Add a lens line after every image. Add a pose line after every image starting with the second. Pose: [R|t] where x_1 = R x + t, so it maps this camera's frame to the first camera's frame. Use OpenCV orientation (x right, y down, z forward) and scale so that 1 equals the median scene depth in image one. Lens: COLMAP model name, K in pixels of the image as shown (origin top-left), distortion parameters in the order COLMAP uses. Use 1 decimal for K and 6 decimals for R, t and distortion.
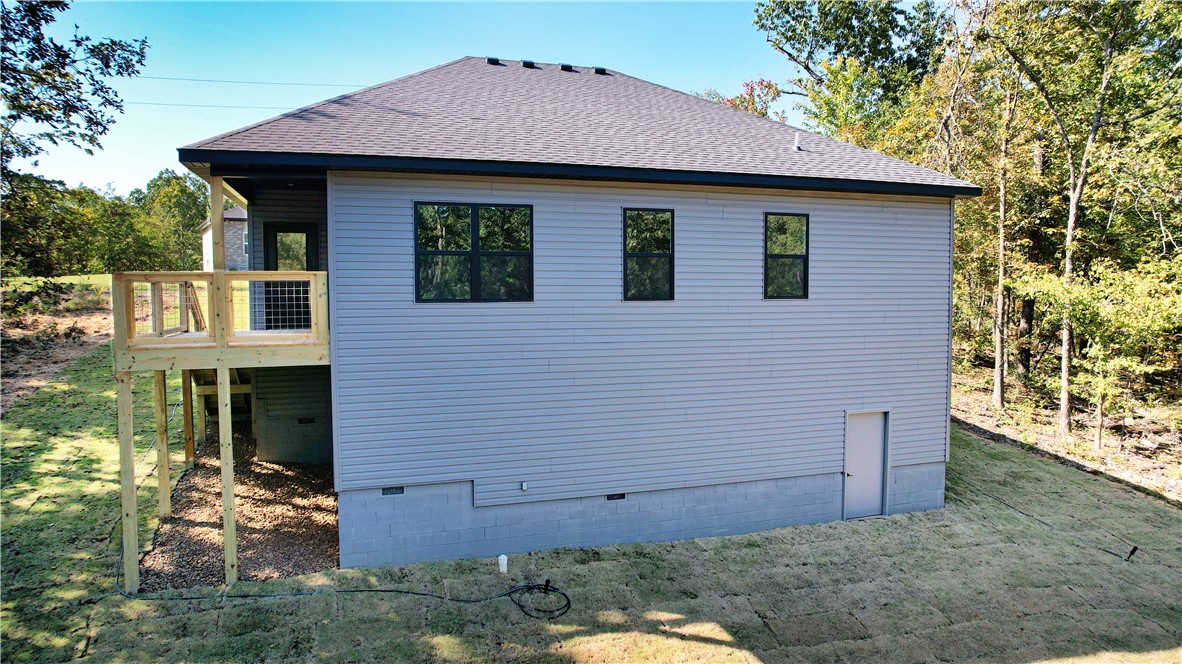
lens RADIAL K [[765.4, 0, 592.2], [0, 765.4, 336.5], [0, 0, 1]] dist [-0.075977, 0.062785]
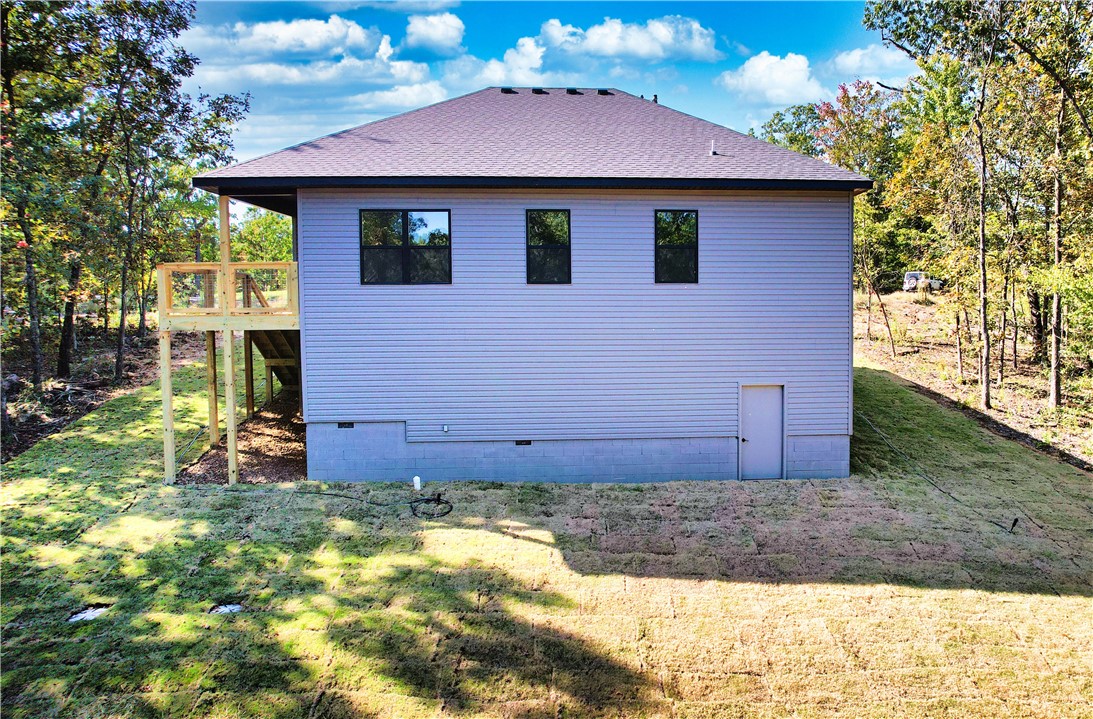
lens RADIAL K [[751.3, 0, 546.5], [0, 751.3, 359.5], [0, 0, 1]] dist [-0.040285, -0.004170]
pose [[0.967564, 0.017703, -0.252005, 0.379443], [-0.014039, 0.999768, 0.016331, 0.055048], [0.252235, -0.012263, 0.967588, -0.177339]]
